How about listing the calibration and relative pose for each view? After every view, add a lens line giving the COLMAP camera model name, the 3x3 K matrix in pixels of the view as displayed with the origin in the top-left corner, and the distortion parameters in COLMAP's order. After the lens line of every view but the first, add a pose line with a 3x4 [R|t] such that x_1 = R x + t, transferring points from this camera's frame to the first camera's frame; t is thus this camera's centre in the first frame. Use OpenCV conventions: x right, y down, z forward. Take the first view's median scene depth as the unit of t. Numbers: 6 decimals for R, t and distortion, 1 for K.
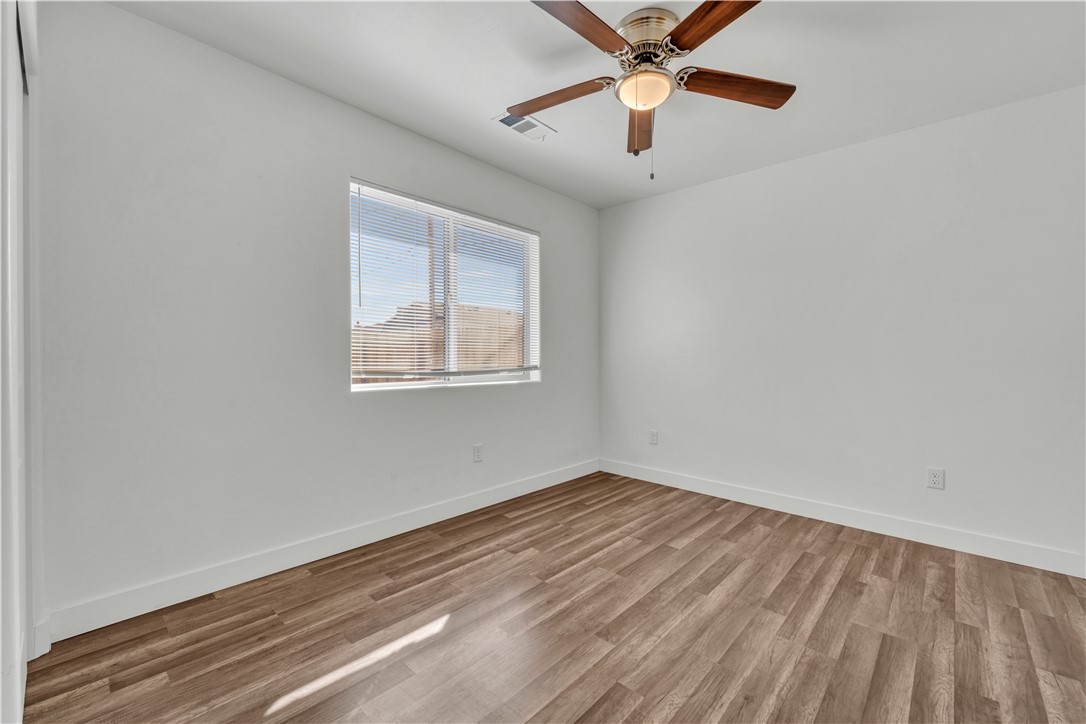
lens RADIAL K [[436.4, 0, 529.6], [0, 436.4, 363.5], [0, 0, 1]] dist [0.012233, -0.002542]
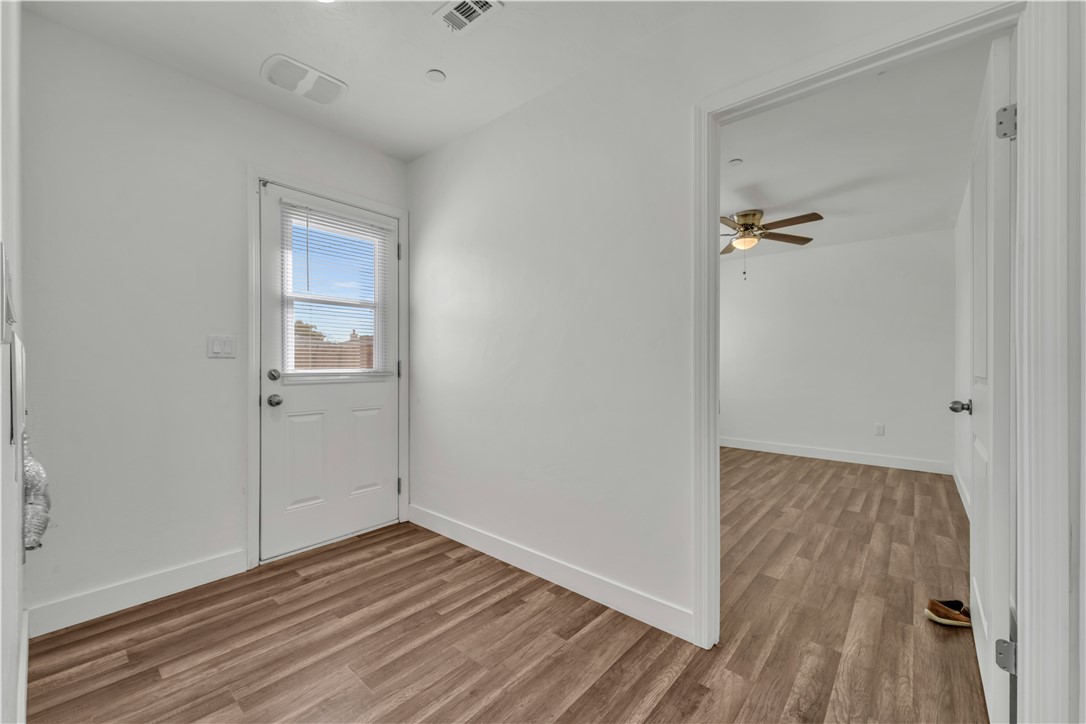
lens RADIAL K [[440.2, 0, 544.6], [0, 440.2, 364.0], [0, 0, 1]] dist [0.001809, -0.002598]
pose [[0.996980, -0.005068, 0.077492, -0.705645], [0.006216, 0.999874, -0.014576, 0.019641], [-0.077409, 0.015013, 0.996886, -0.845460]]
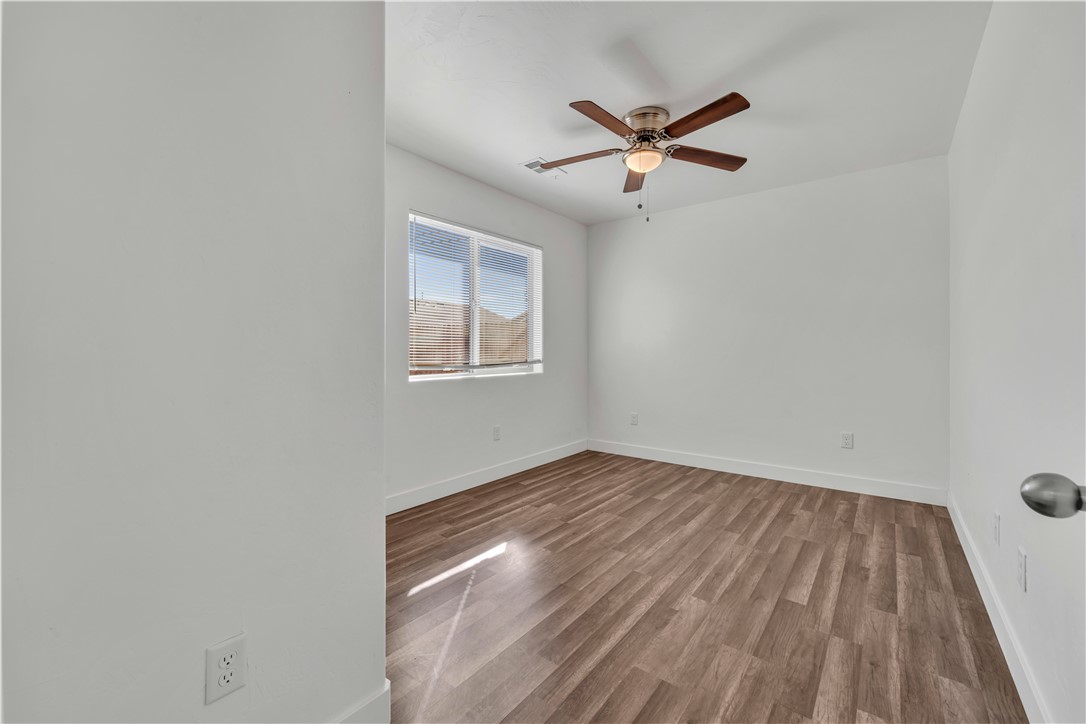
lens RADIAL K [[436.4, 0, 537.5], [0, 436.4, 368.5], [0, 0, 1]] dist [0.012233, -0.002542]
pose [[0.994979, -0.015225, 0.098920, -0.161922], [0.013078, 0.999665, 0.022320, 0.003720], [-0.099227, -0.020915, 0.994845, -0.266191]]
